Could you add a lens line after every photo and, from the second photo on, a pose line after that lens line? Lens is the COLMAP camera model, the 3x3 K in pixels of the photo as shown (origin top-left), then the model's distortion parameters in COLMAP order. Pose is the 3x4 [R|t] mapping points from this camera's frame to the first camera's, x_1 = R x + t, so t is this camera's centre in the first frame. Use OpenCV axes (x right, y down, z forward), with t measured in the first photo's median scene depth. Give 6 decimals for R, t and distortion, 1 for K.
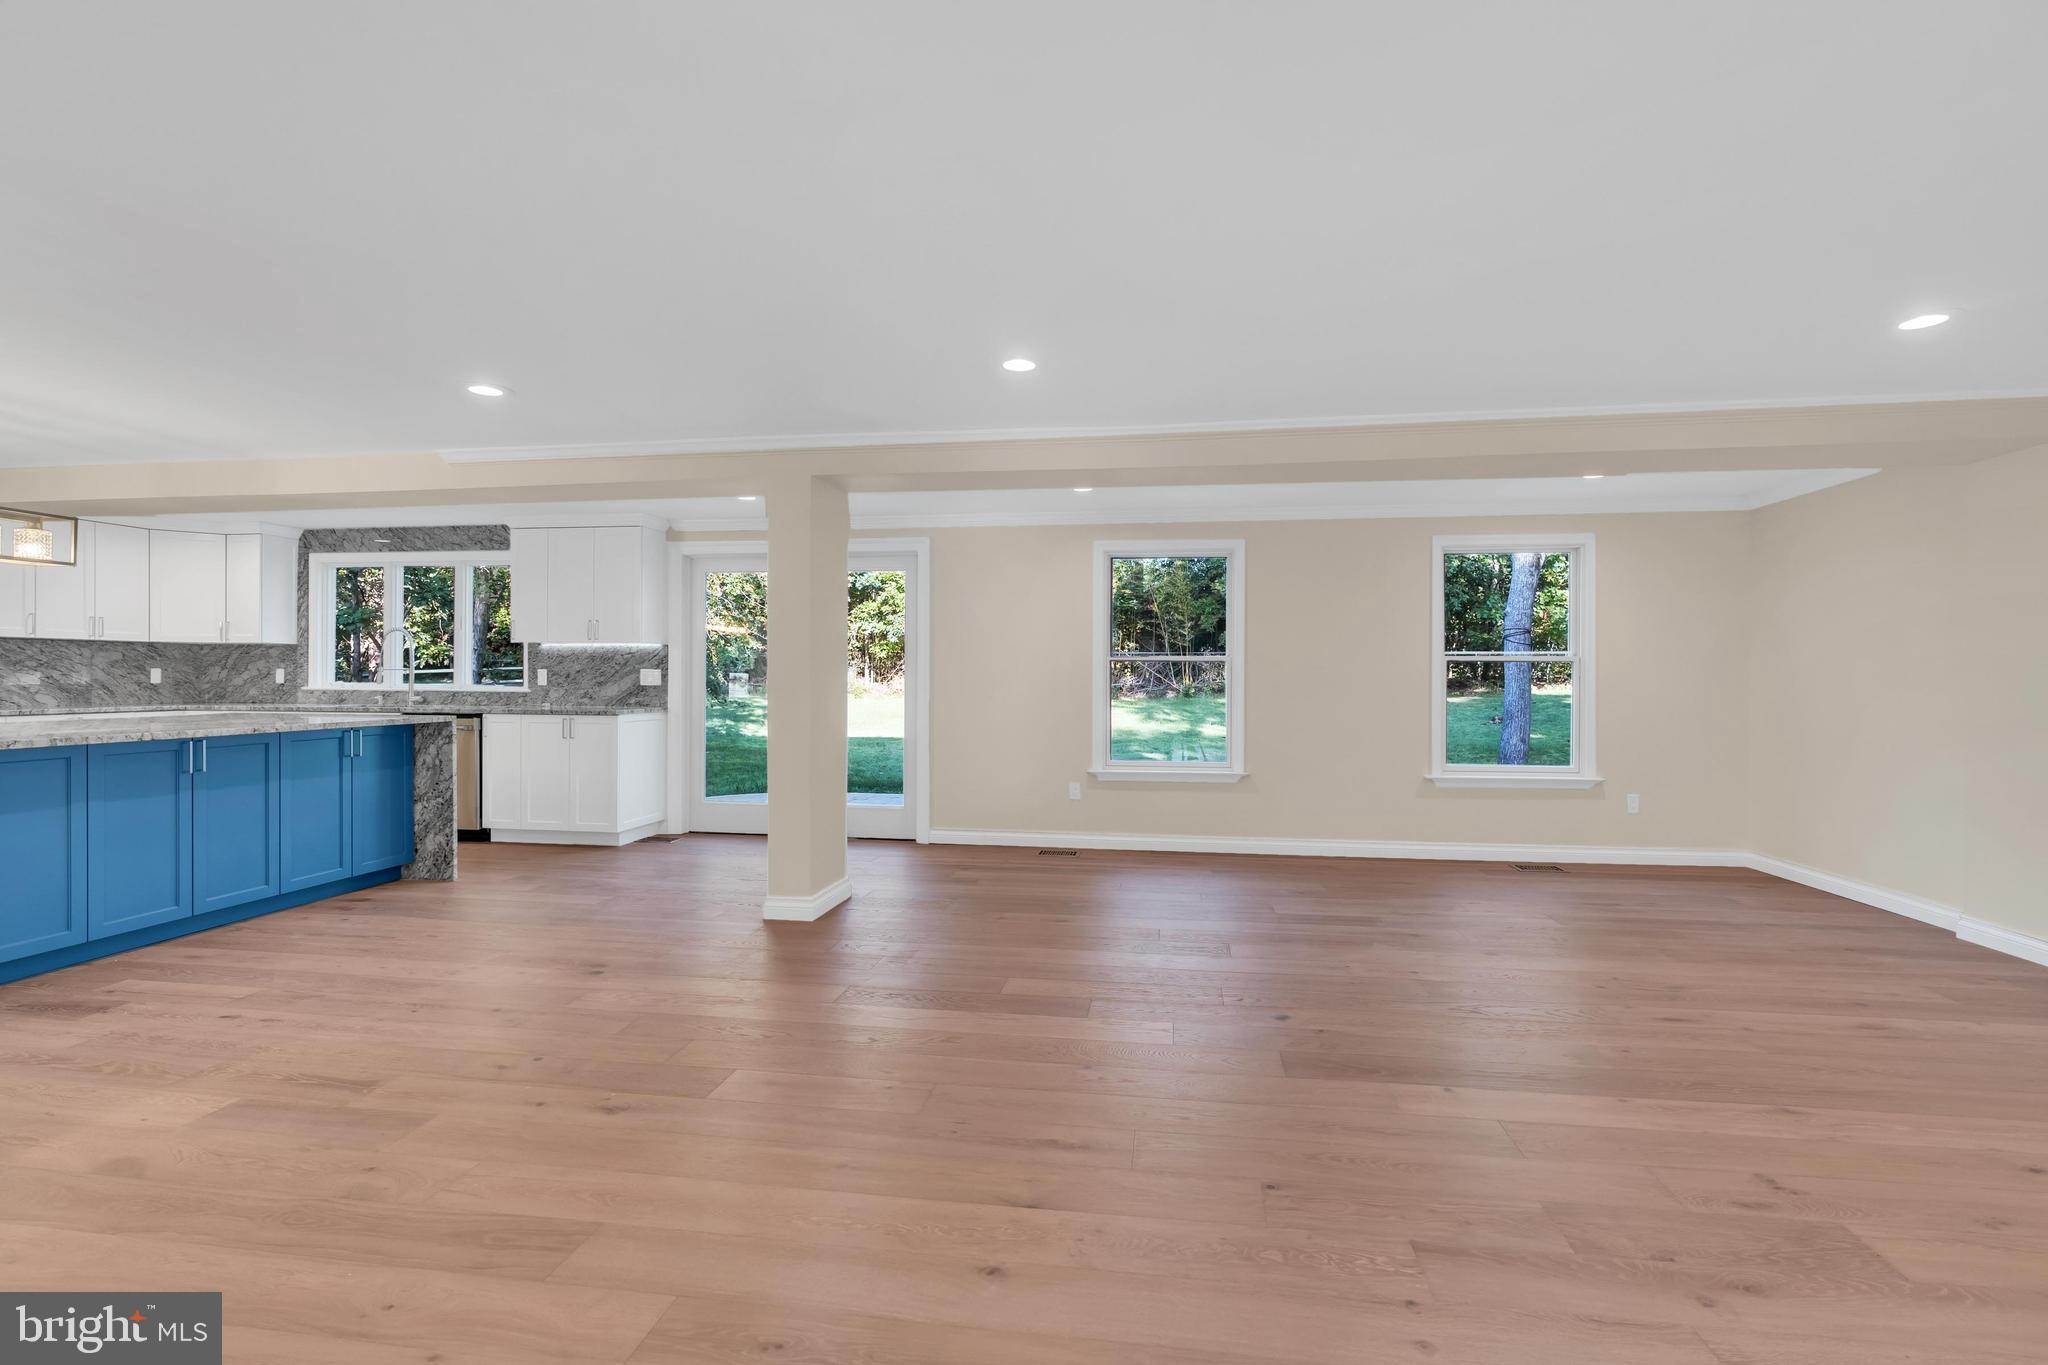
lens RADIAL K [[931.5, 0, 1048.4], [0, 931.5, 678.7], [0, 0, 1]] dist [-0.017279, 0.004997]
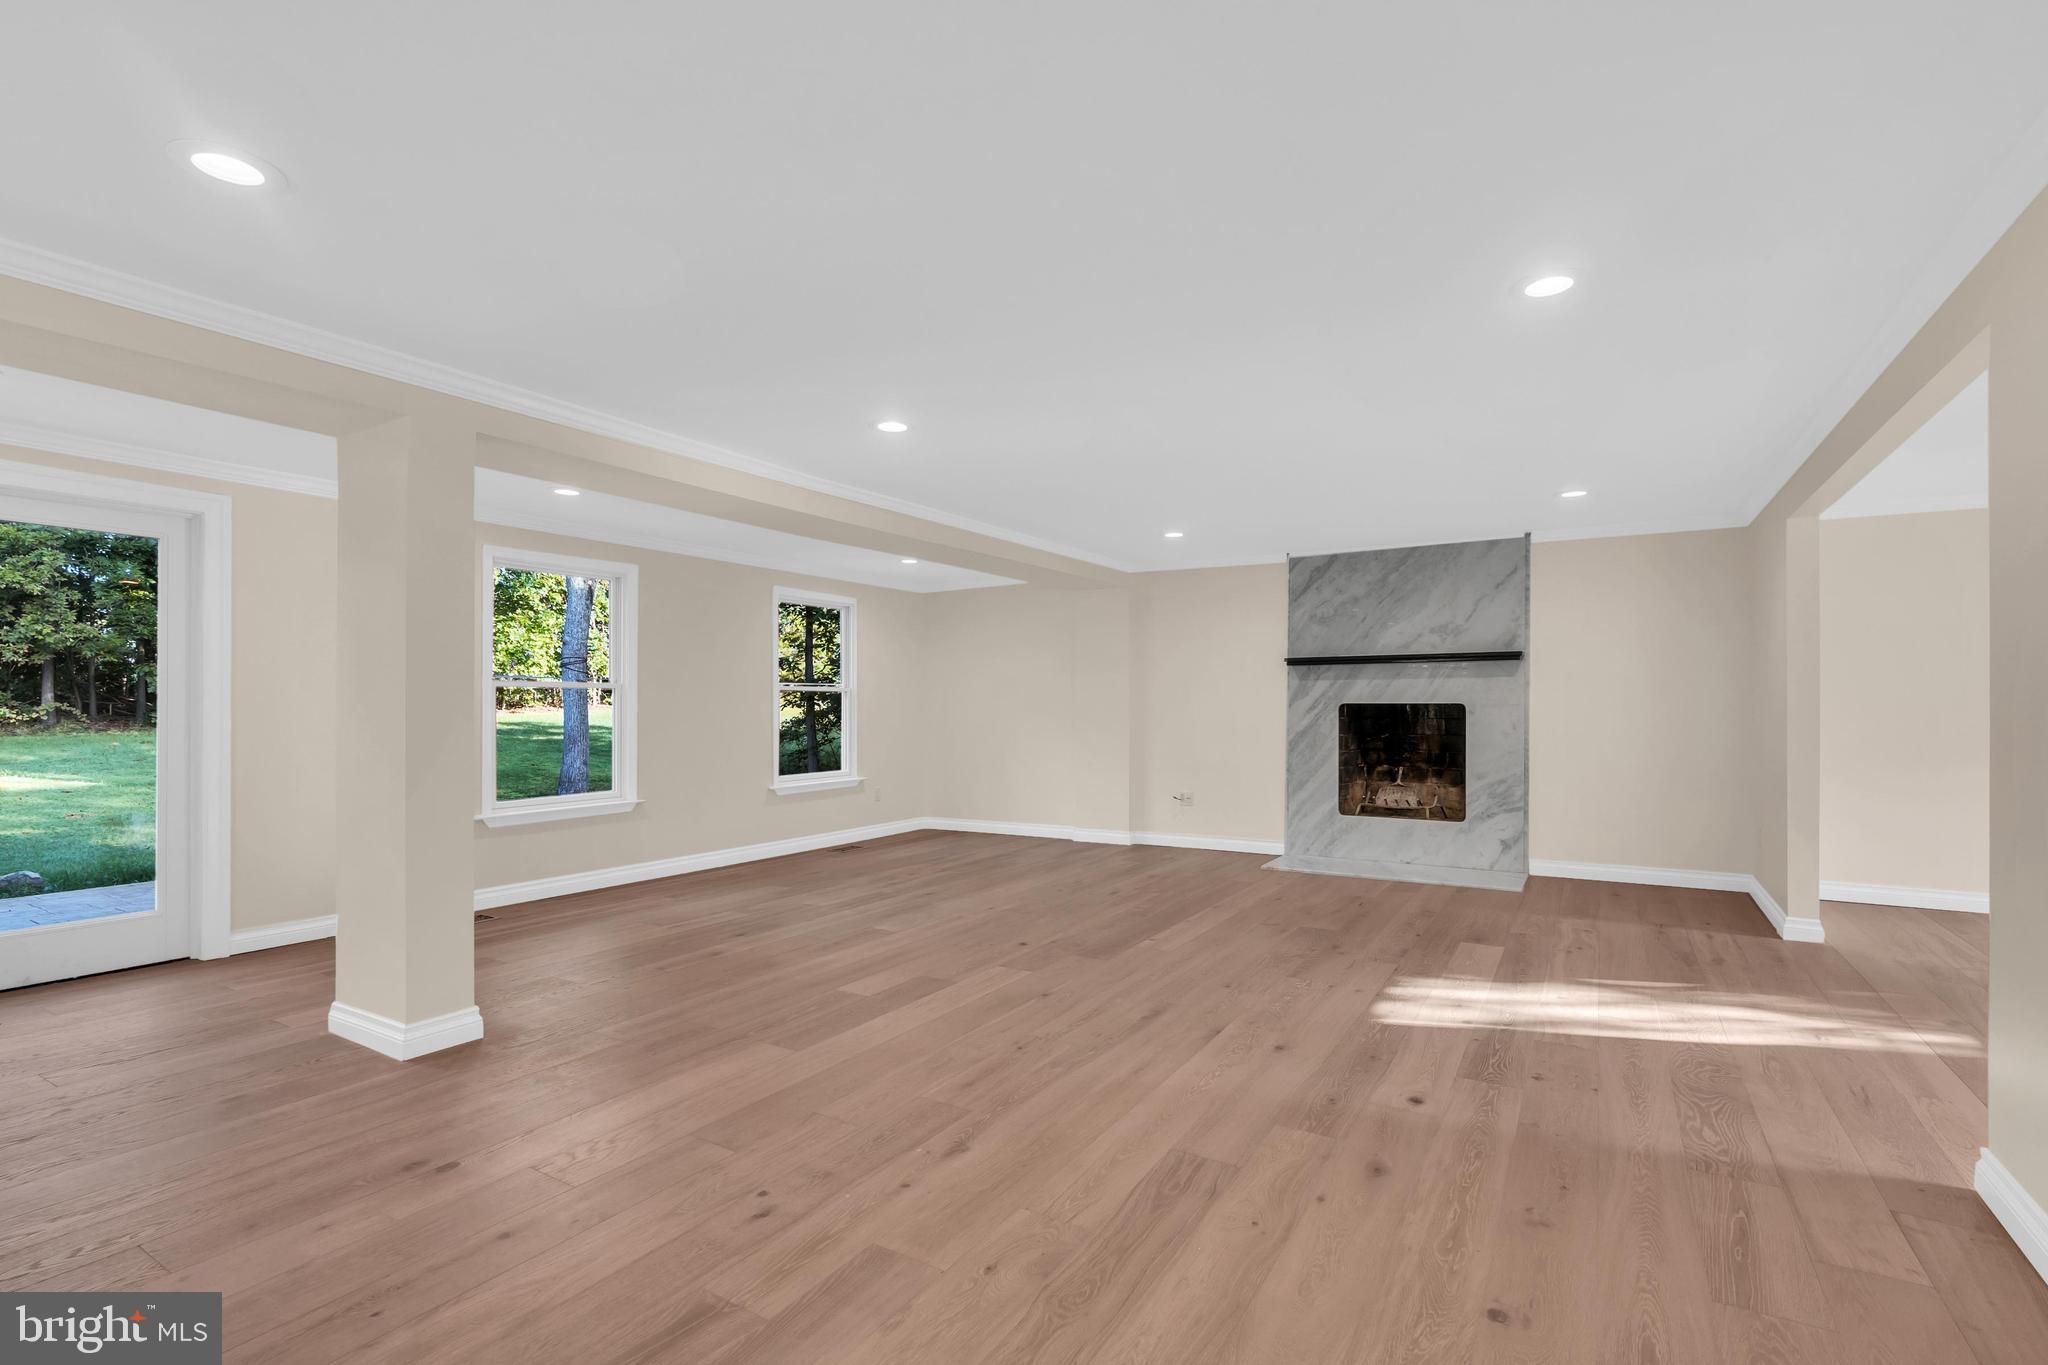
lens RADIAL K [[931.5, 0, 1043.1], [0, 931.5, 700.7], [0, 0, 1]] dist [-0.017279, 0.004997]
pose [[0.388676, -0.000811, 0.921374, -0.489786], [0.004295, 0.999990, -0.000932, -0.003094], [-0.921364, 0.004320, 0.388676, 0.194244]]
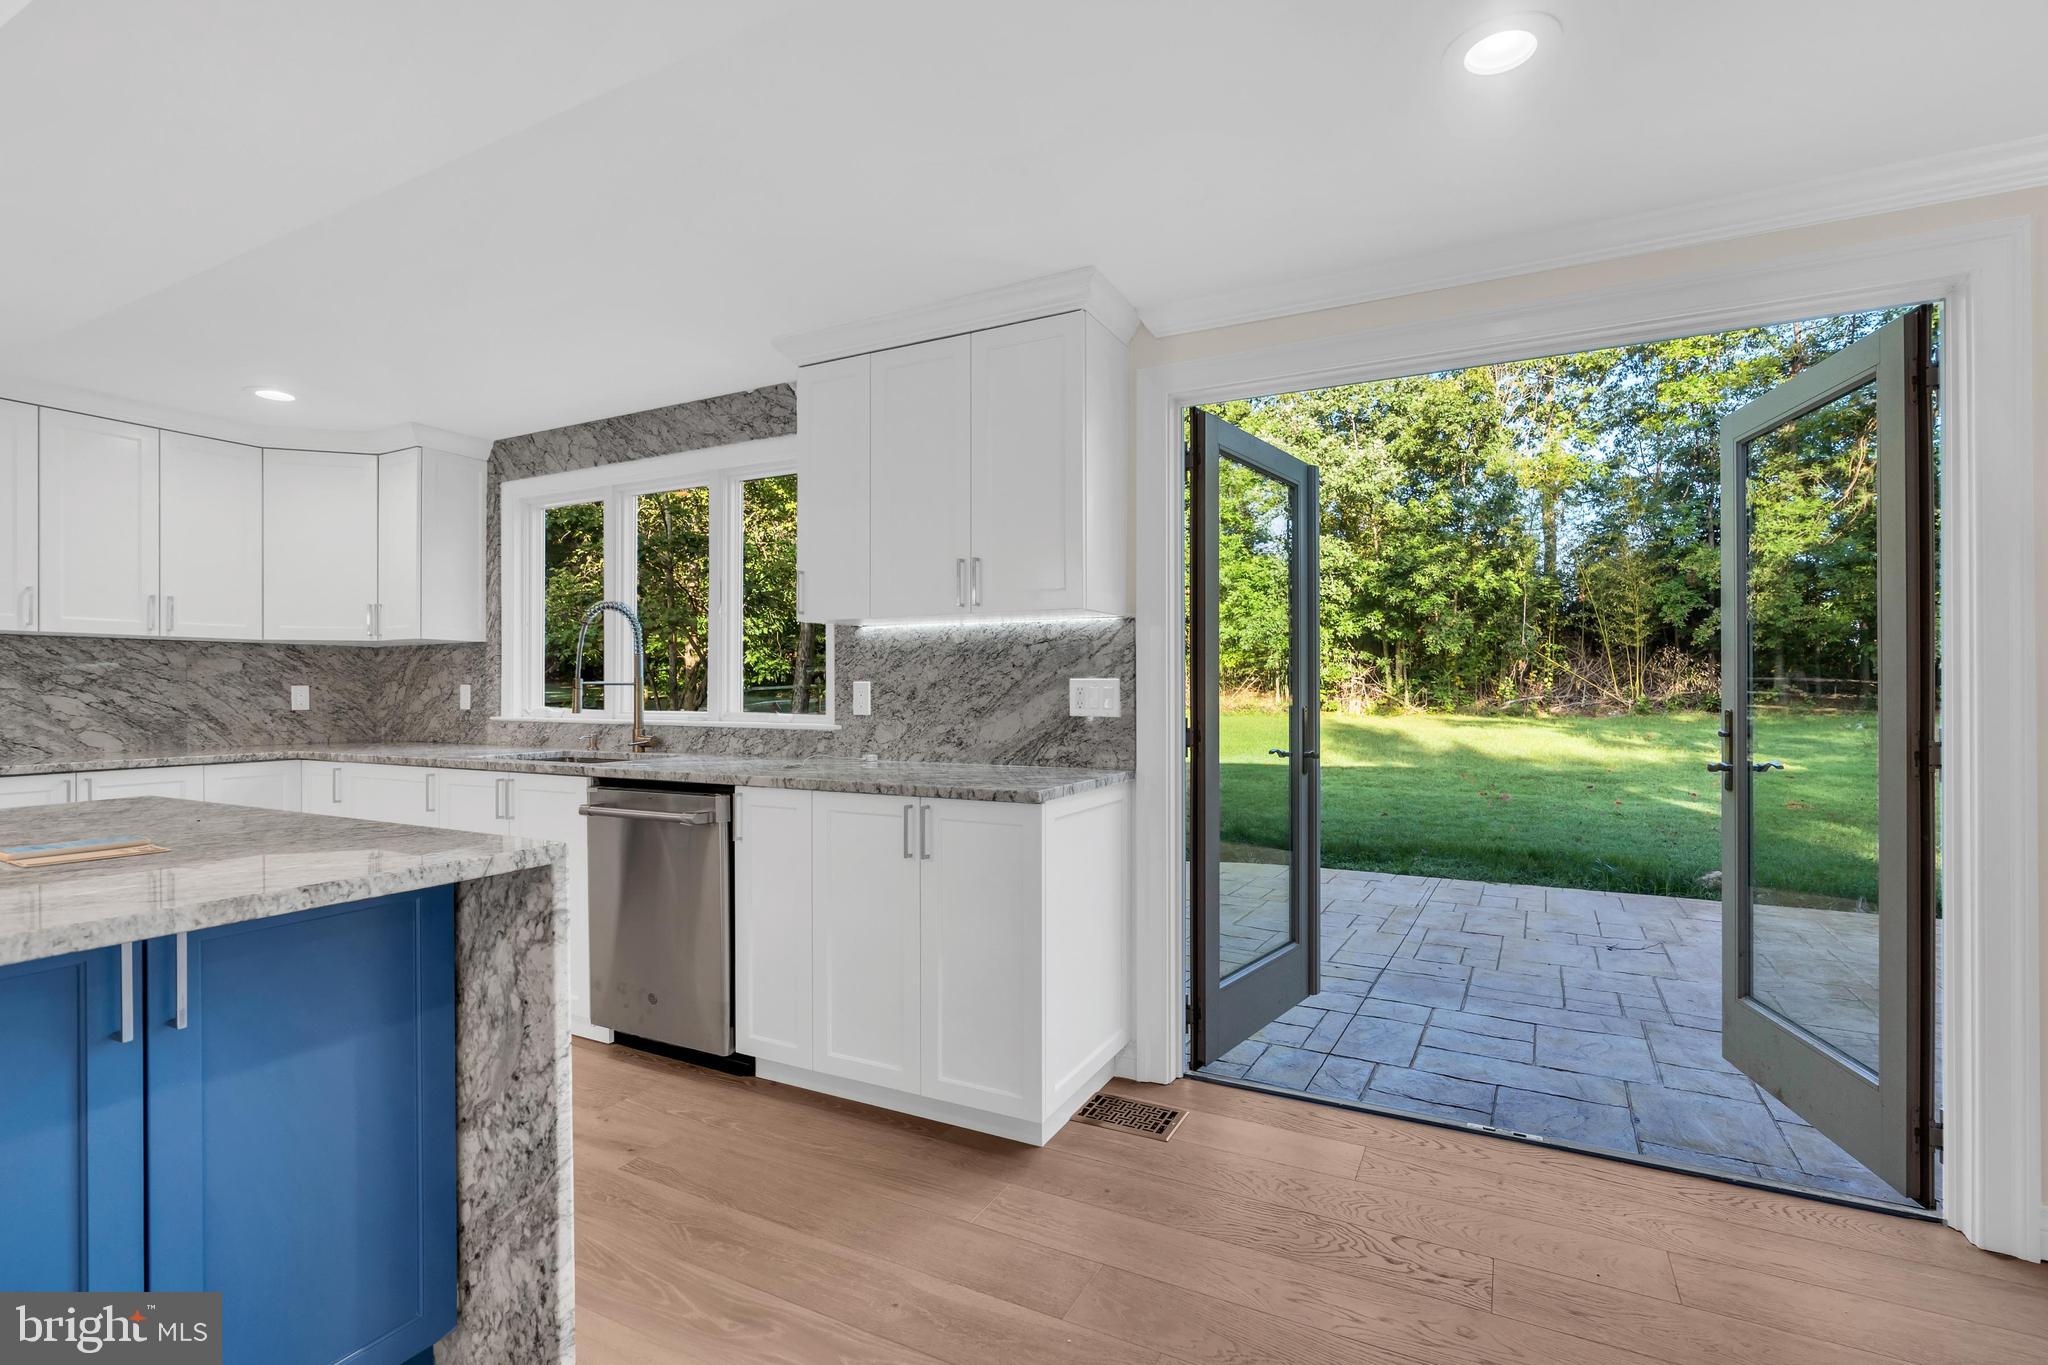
lens RADIAL K [[931.5, 0, 1028.7], [0, 931.5, 692.5], [0, 0, 1]] dist [-0.017279, 0.004997]
pose [[0.941986, -0.006395, -0.335590, -0.315871], [0.006598, 0.999978, -0.000535, -0.003481], [0.335586, -0.001710, 0.942008, 0.597775]]
